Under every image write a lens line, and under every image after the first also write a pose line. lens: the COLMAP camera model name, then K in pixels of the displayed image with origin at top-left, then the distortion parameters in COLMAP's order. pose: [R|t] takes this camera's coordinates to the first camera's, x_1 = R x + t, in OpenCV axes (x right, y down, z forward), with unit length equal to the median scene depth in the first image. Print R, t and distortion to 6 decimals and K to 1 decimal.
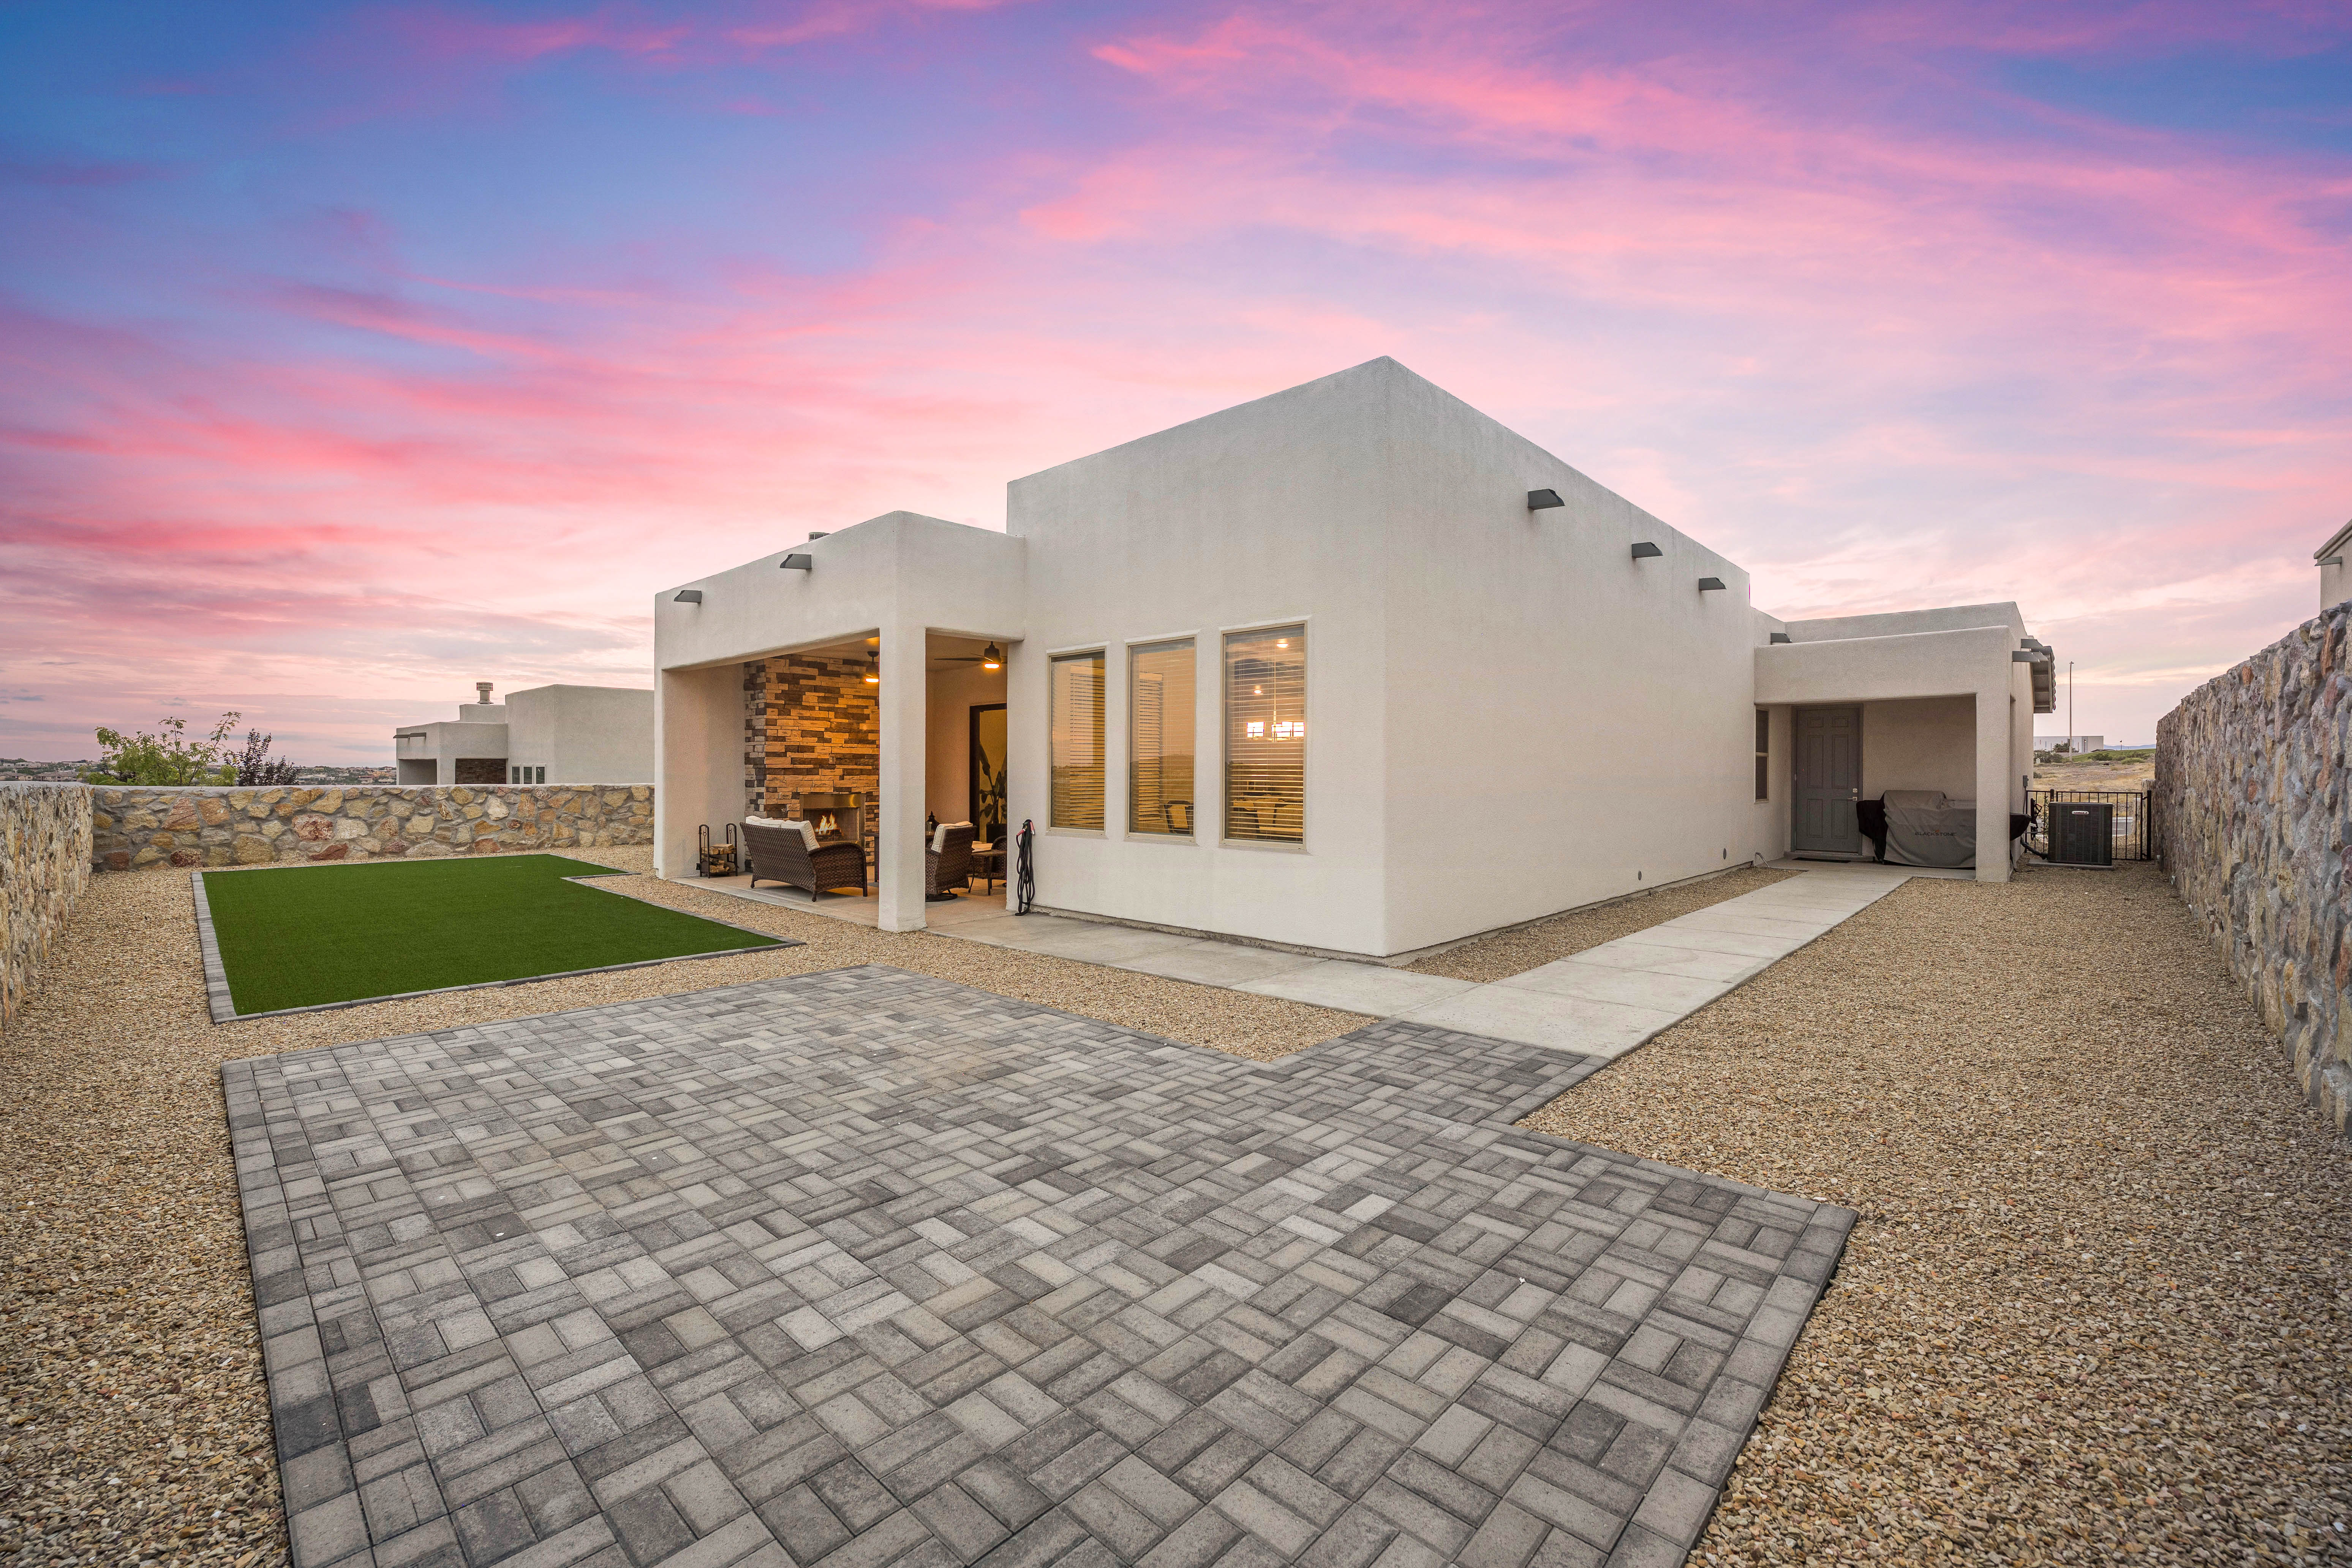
lens RADIAL K [[983.3, 0, 1187.1], [0, 983.3, 774.9], [0, 0, 1]] dist [-0.011696, 0.002584]
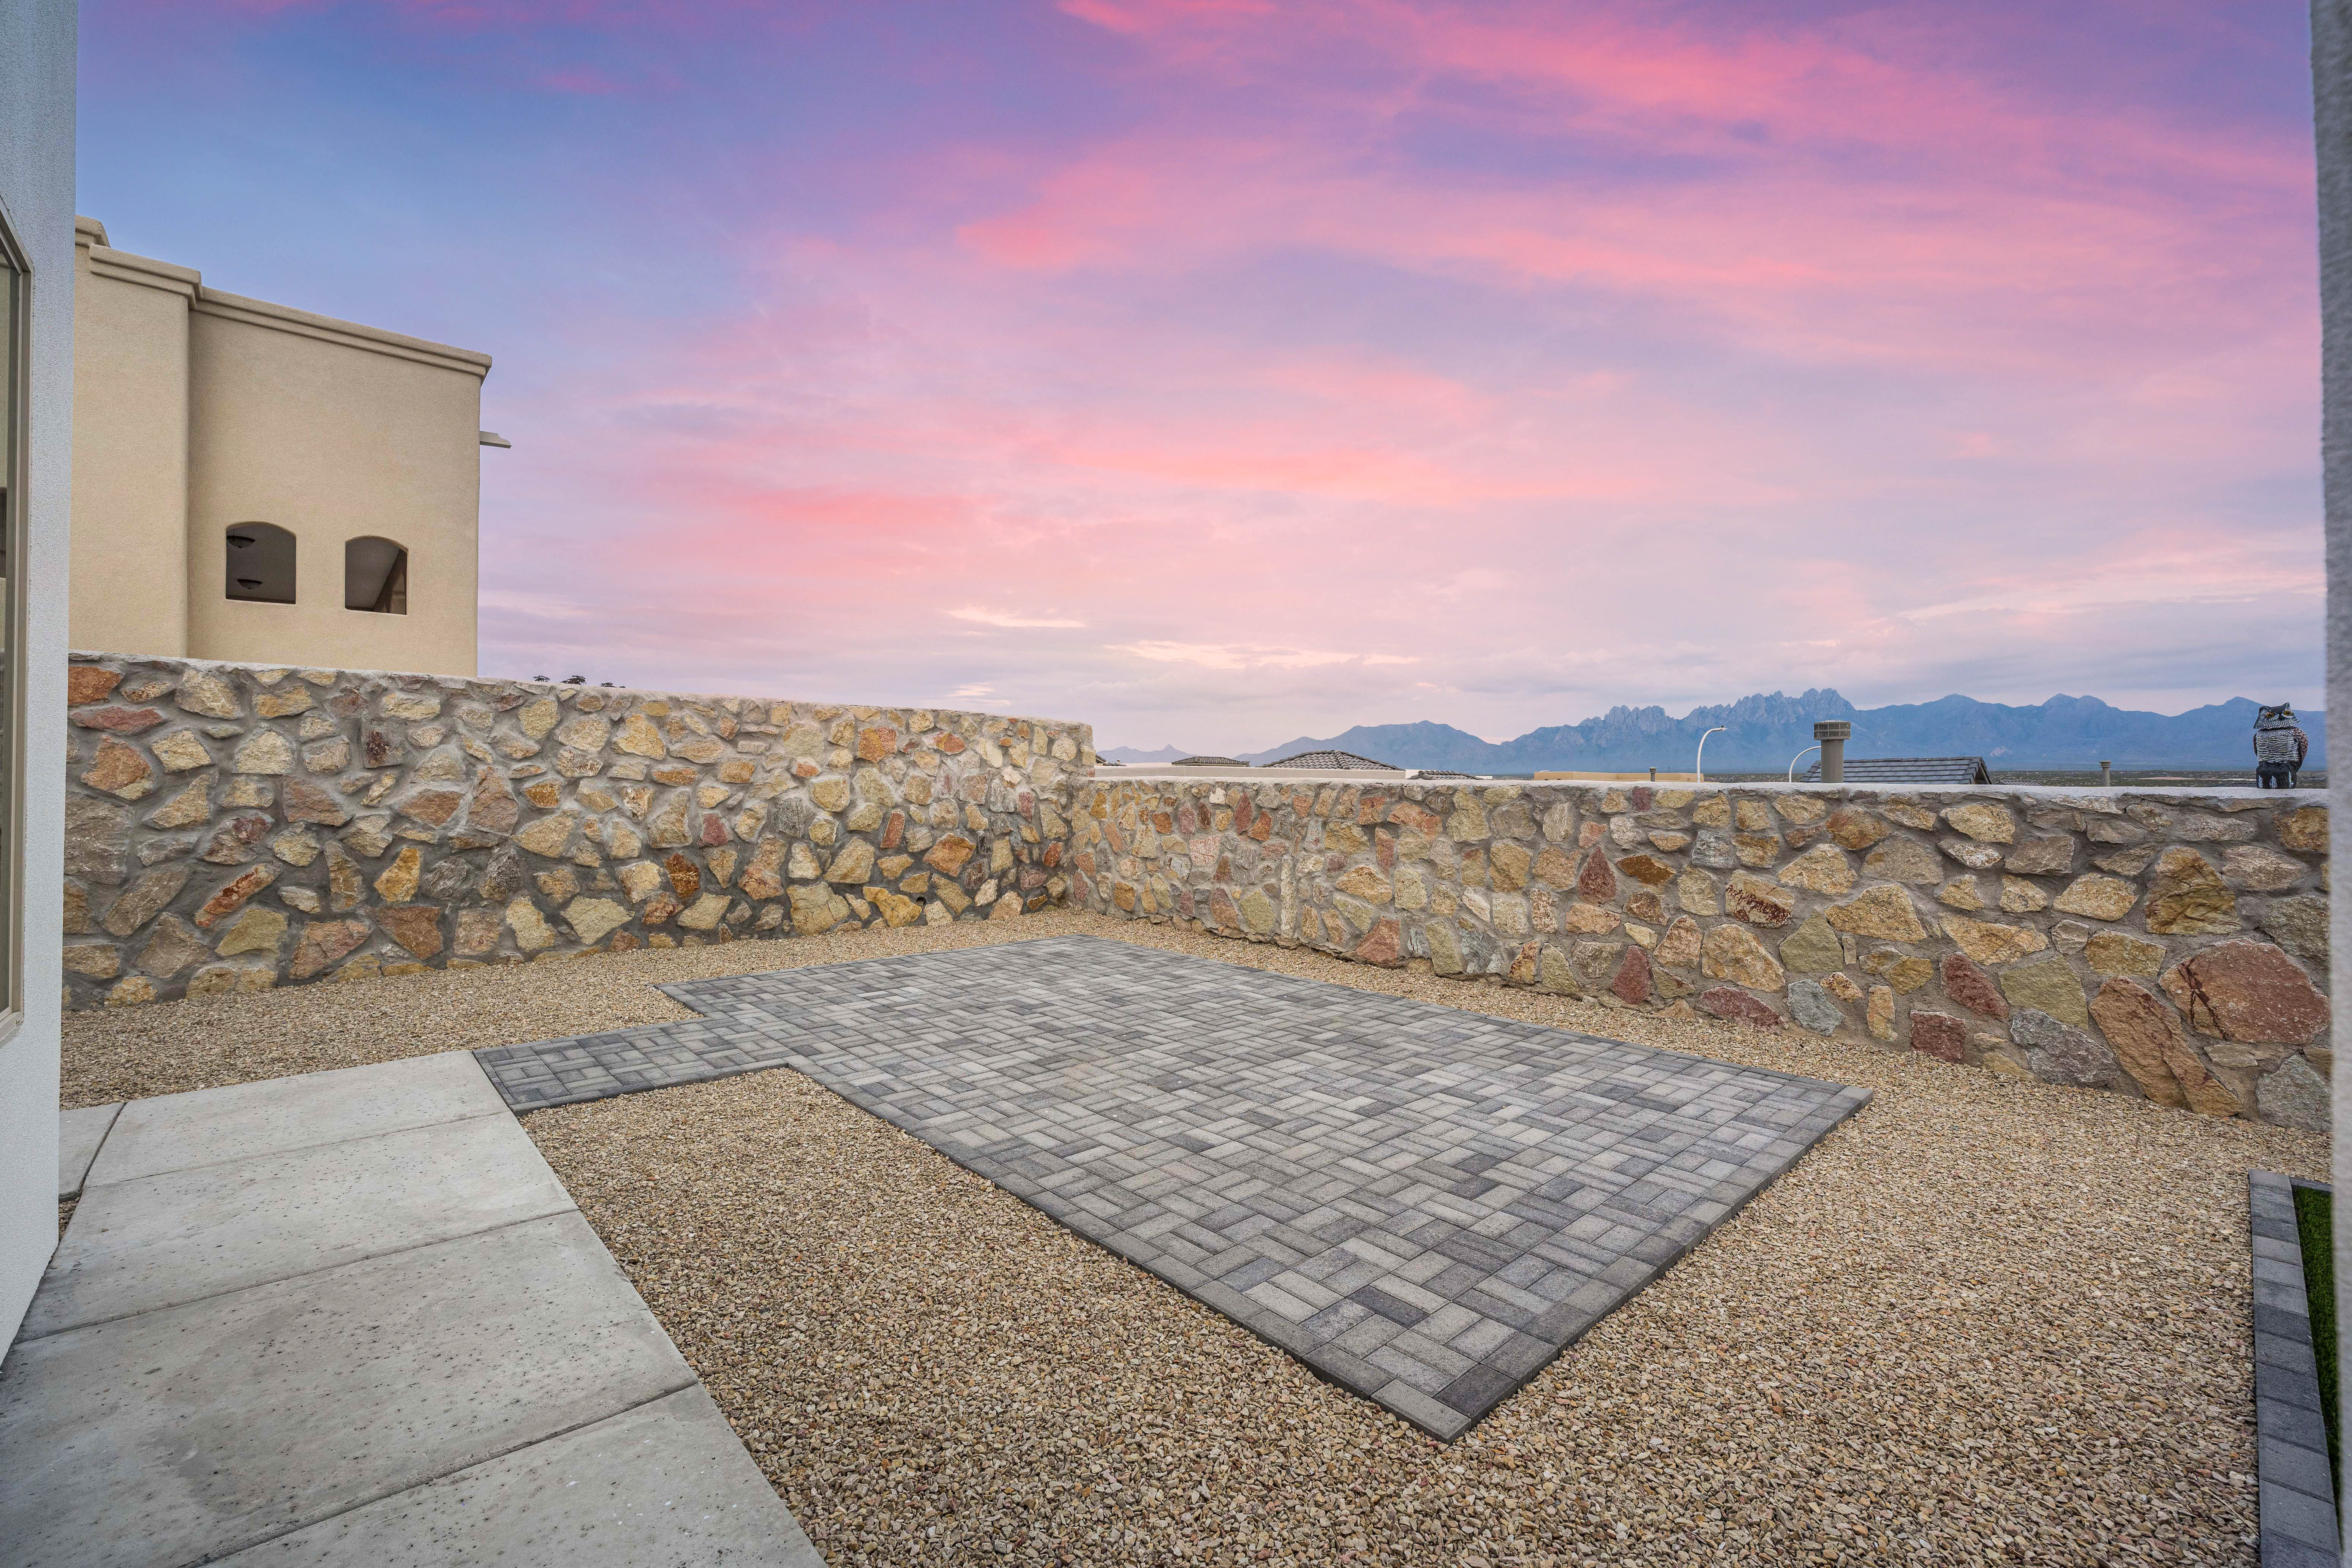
lens RADIAL K [[983.3, 0, 1157.8], [0, 983.3, 774.5], [0, 0, 1]] dist [-0.011696, 0.002584]
pose [[-0.995665, -0.002882, 0.092962, -0.138573], [-0.003533, 0.999970, -0.006842, 0.000265], [-0.092940, -0.007141, -0.995646, 0.697064]]
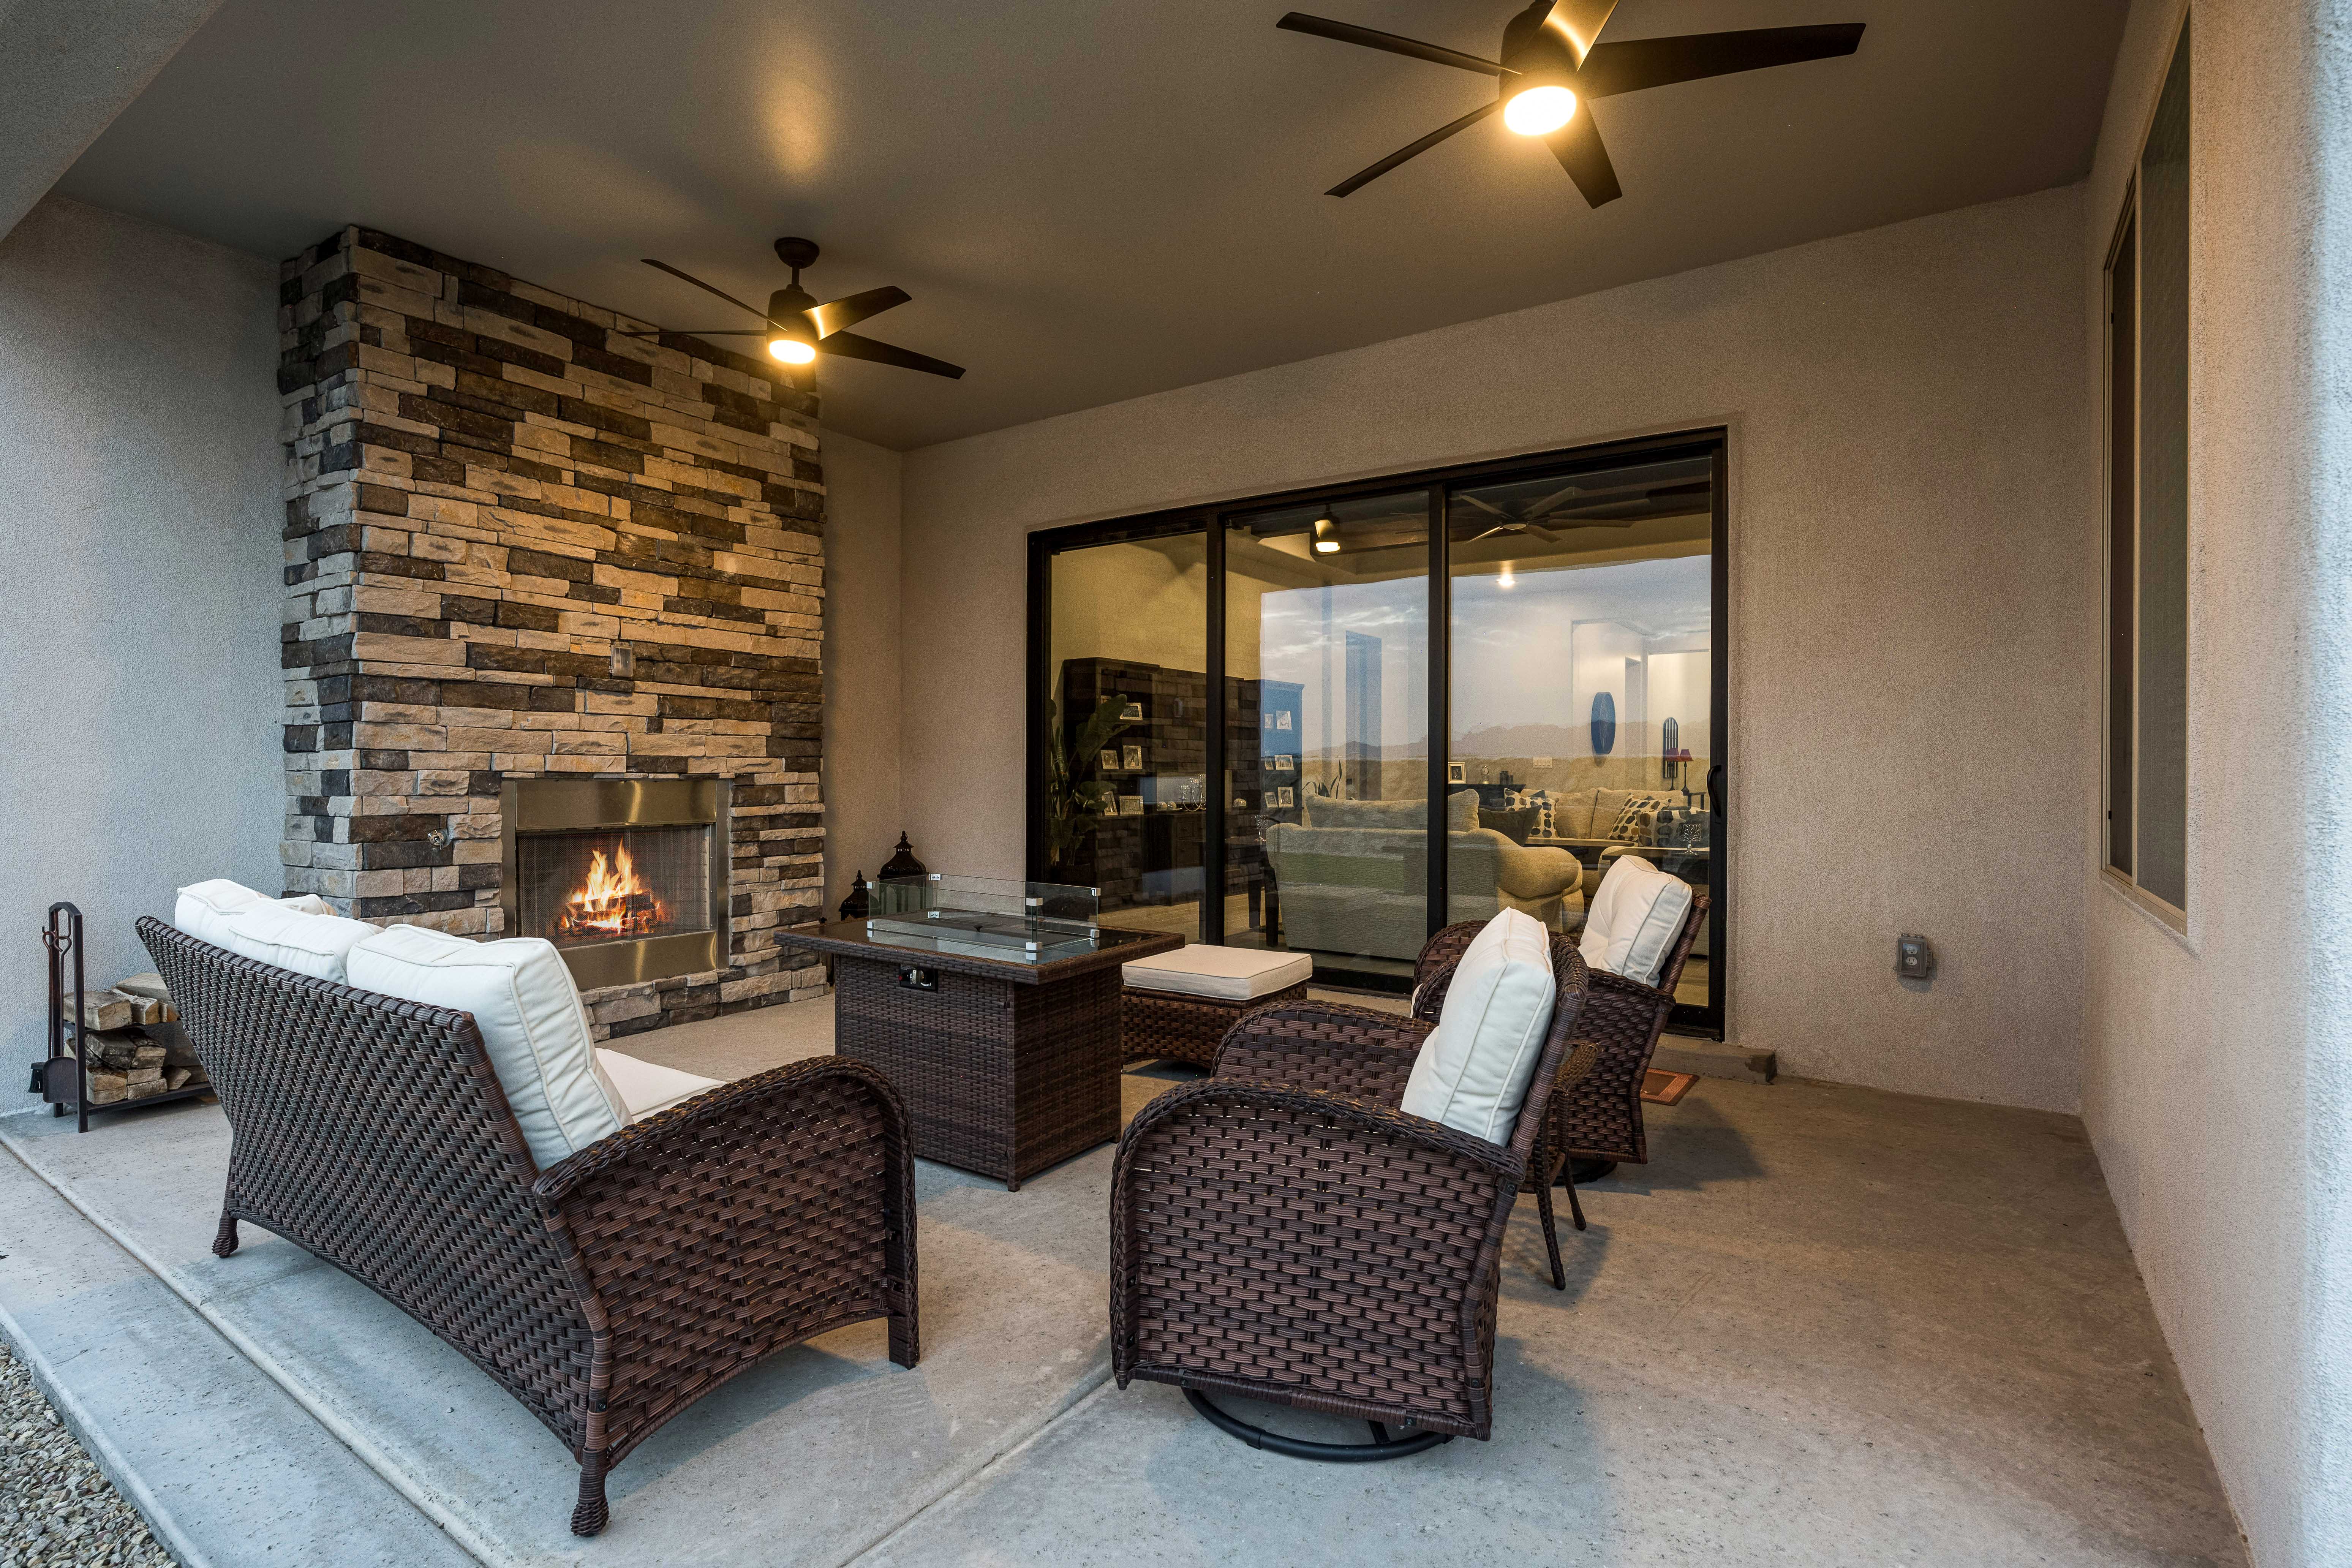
lens RADIAL K [[1113.6, 0, 1160.8], [0, 1113.6, 775.1], [0, 0, 1]] dist [-0.003107, -0.001348]
pose [[0.990203, -0.000969, 0.139635, -0.251475], [0.001053, 0.999999, -0.000531, 0.018934], [-0.139634, 0.000673, 0.990203, 0.655385]]
